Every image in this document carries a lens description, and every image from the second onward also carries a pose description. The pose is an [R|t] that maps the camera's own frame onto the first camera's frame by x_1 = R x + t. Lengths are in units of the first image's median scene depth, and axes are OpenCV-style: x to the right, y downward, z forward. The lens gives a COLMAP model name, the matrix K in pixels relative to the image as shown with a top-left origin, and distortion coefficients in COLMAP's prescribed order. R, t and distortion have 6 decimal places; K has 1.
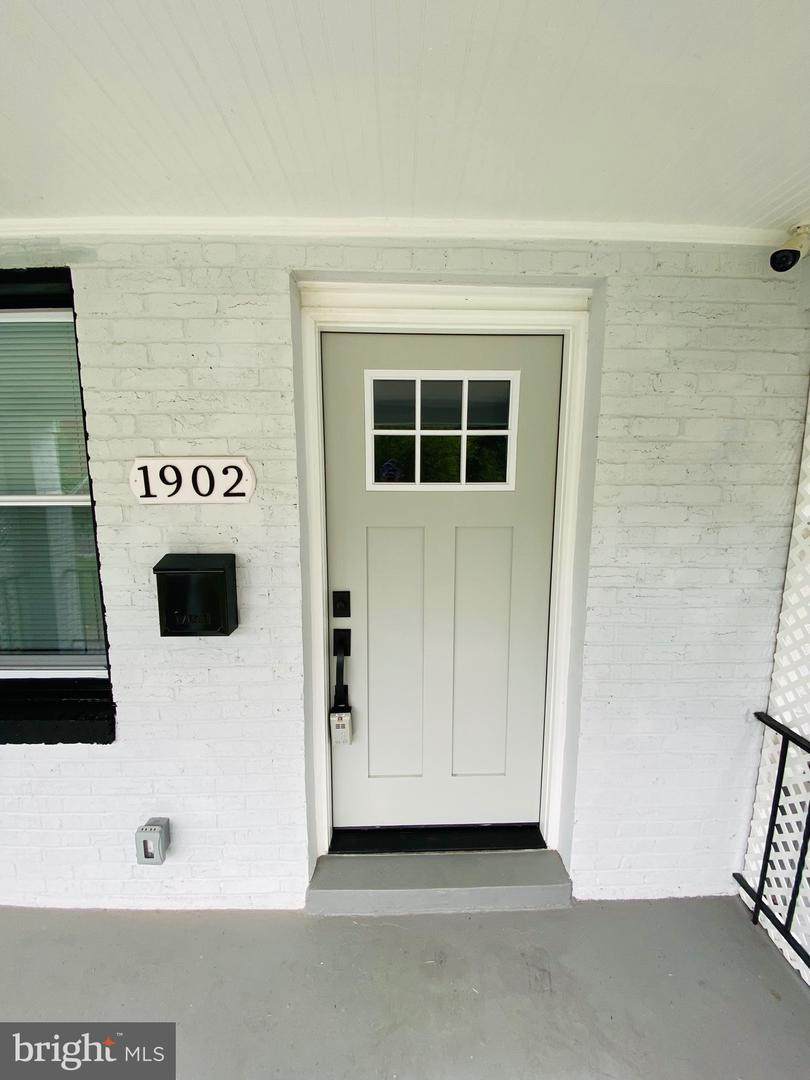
lens RADIAL K [[435.6, 0, 412.0], [0, 435.6, 546.1], [0, 0, 1]] dist [-0.015952, -0.000217]
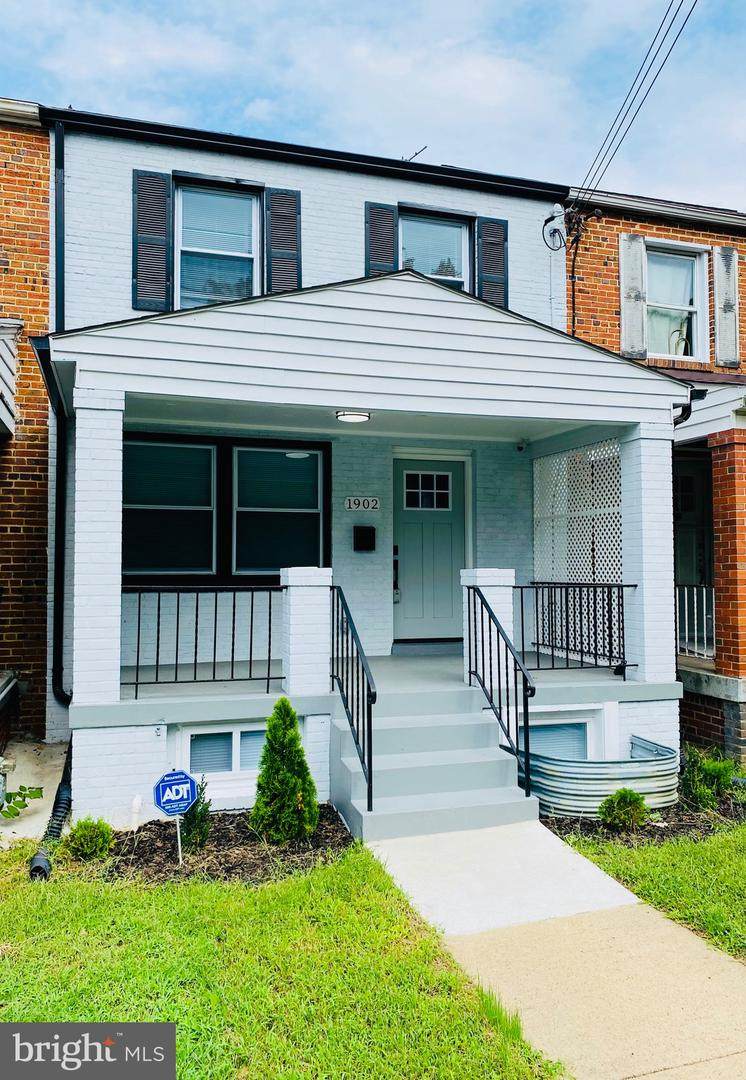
lens RADIAL K [[836.4, 0, 371.4], [0, 836.4, 538.0], [0, 0, 1]] dist [0.002726, 0.000073]
pose [[0.962016, 0.007321, 0.272894, -2.055832], [0.044255, 0.982236, -0.182359, 1.194816], [-0.269381, 0.187509, 0.944603, -4.690877]]
